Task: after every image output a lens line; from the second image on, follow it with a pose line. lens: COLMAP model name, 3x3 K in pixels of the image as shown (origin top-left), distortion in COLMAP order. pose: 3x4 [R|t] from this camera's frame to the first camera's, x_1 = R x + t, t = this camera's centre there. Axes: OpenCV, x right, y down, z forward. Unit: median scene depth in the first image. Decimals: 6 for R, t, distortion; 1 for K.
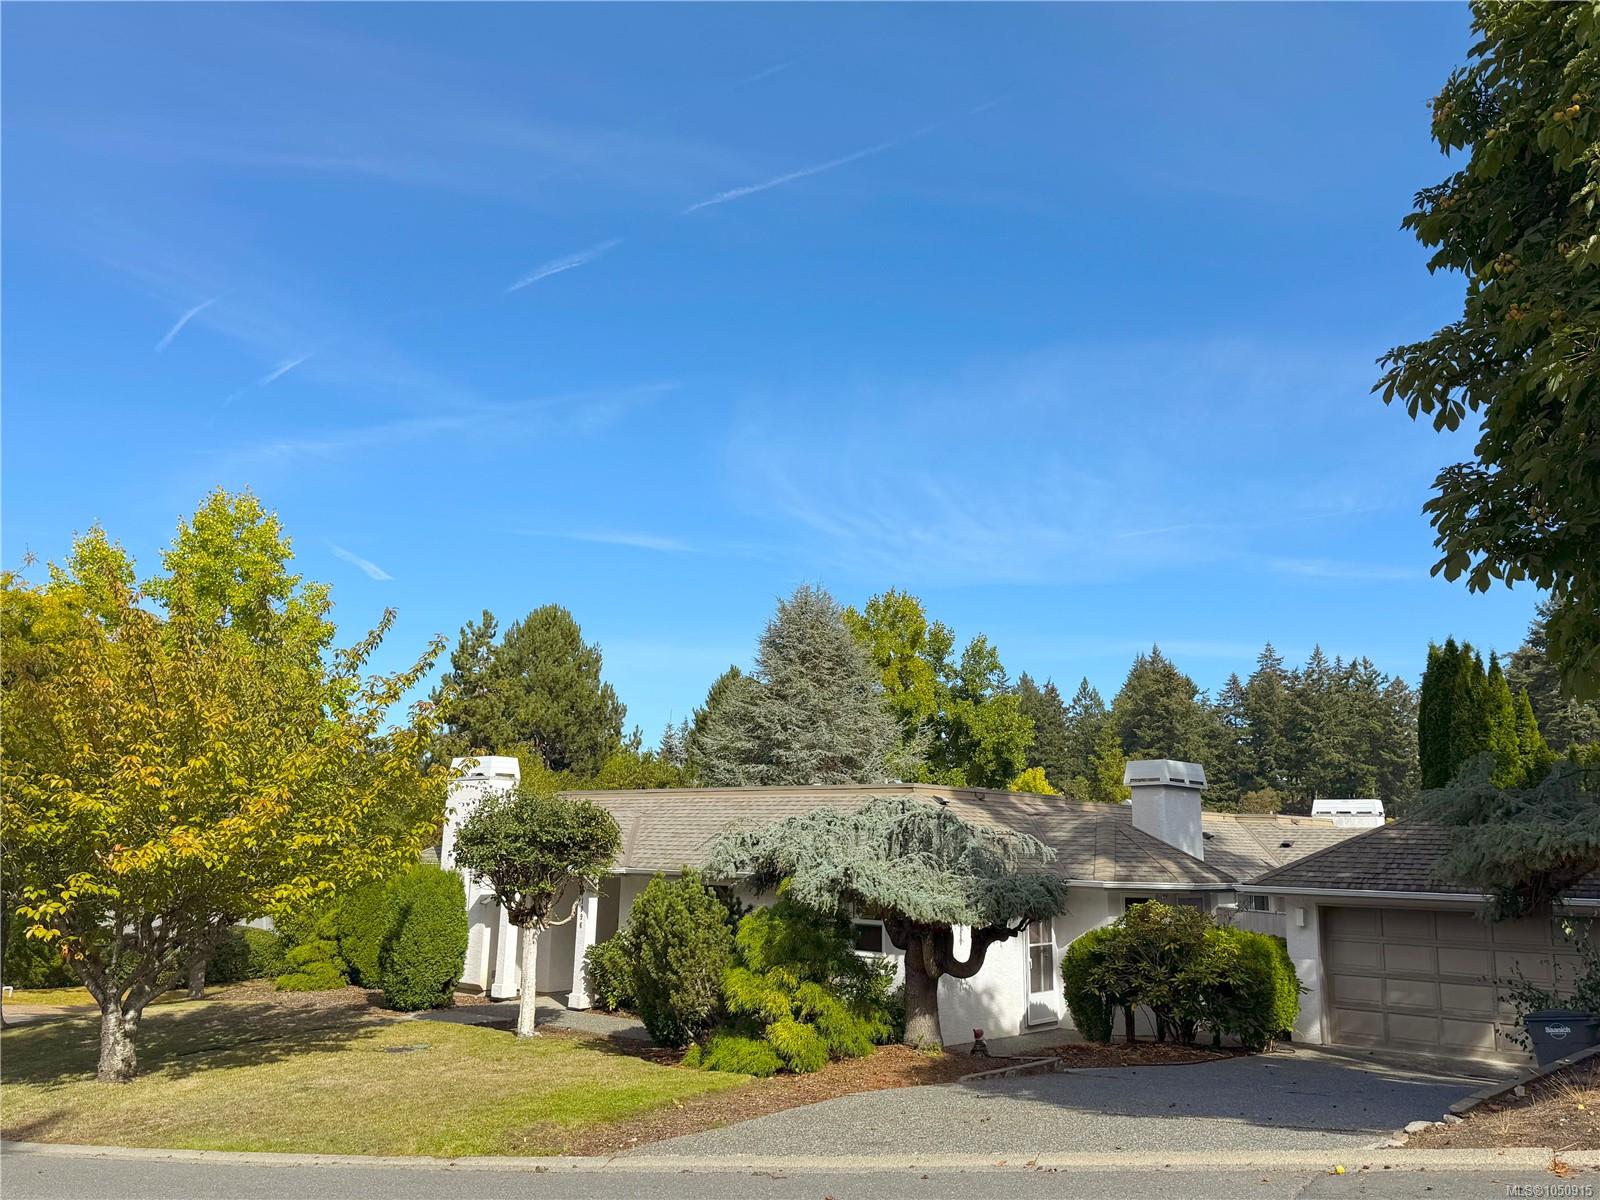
lens RADIAL K [[1326.2, 0, 800.0], [0, 1326.2, 600.0], [0, 0, 1]] dist [0.176187, -0.269665]
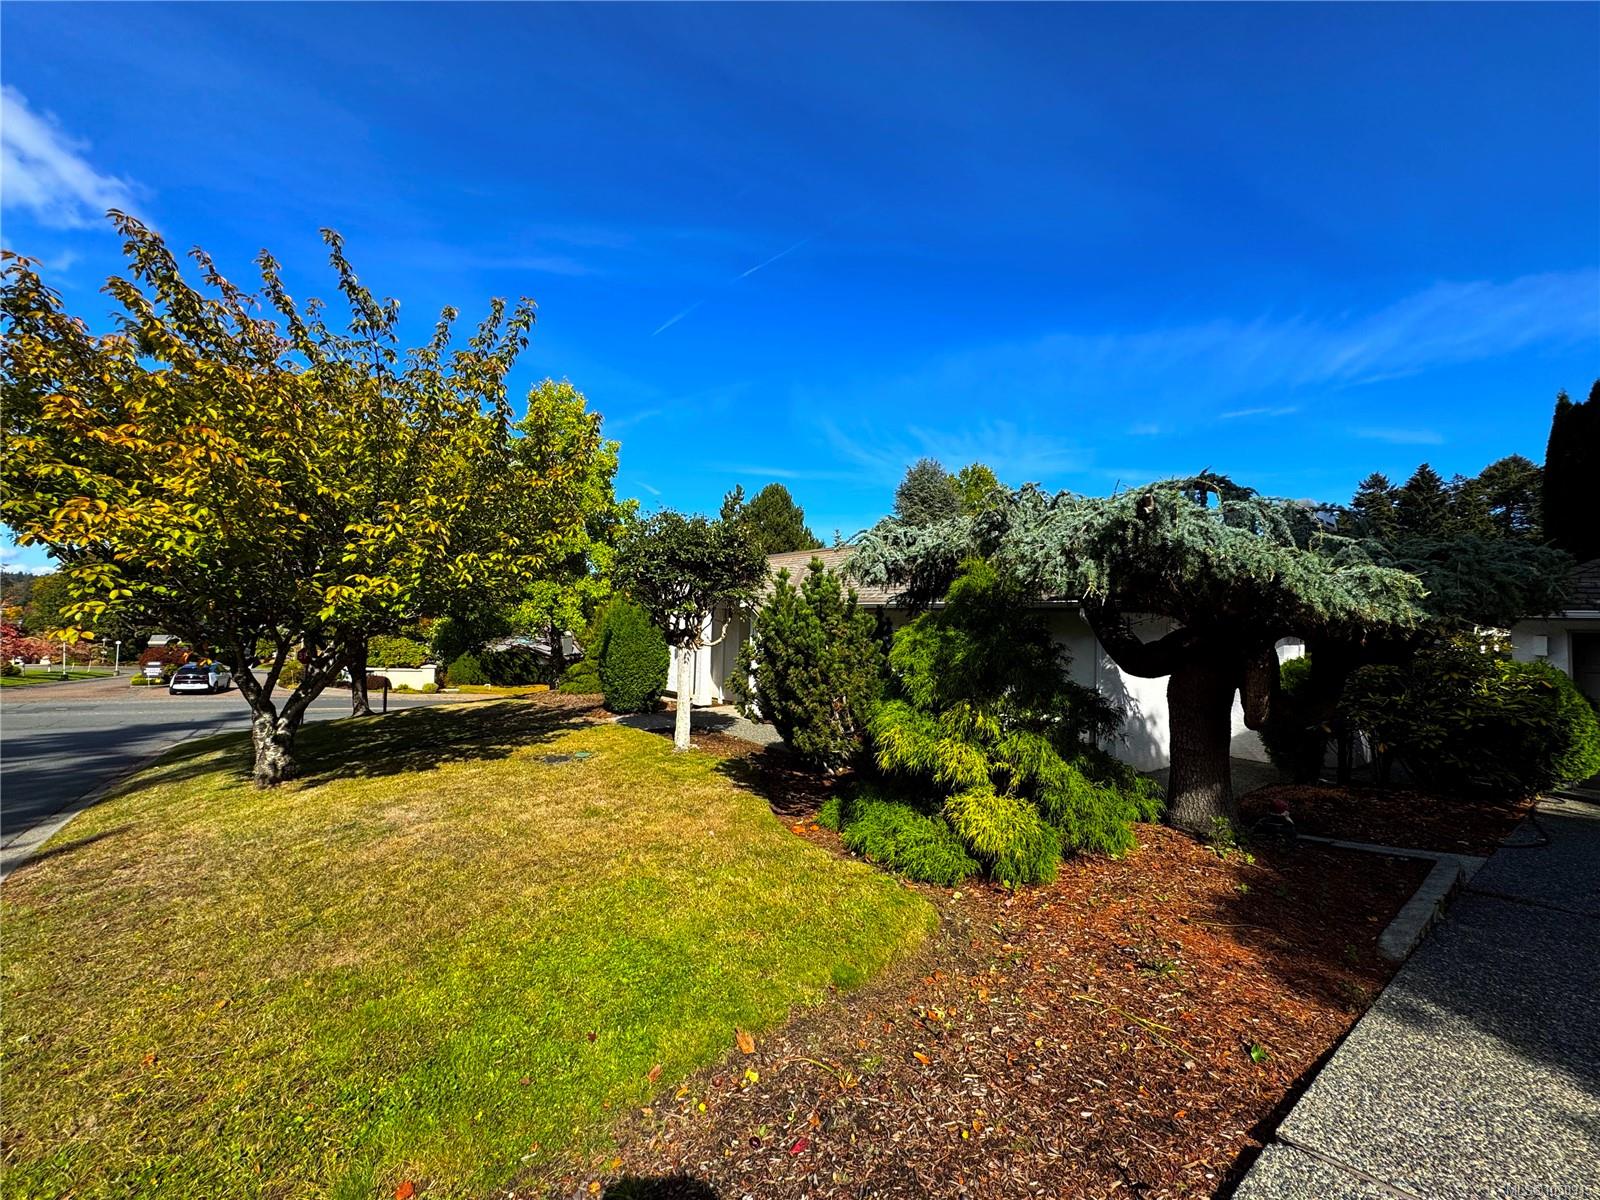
lens RADIAL K [[642.5, 0, 800.0], [0, 642.5, 600.0], [0, 0, 1]] dist [0.012928, -0.000151]
pose [[0.985083, -0.002309, -0.172062, -0.030246], [0.026428, 0.990077, 0.138020, 0.149349], [0.170036, -0.140509, 0.975369, 0.569819]]
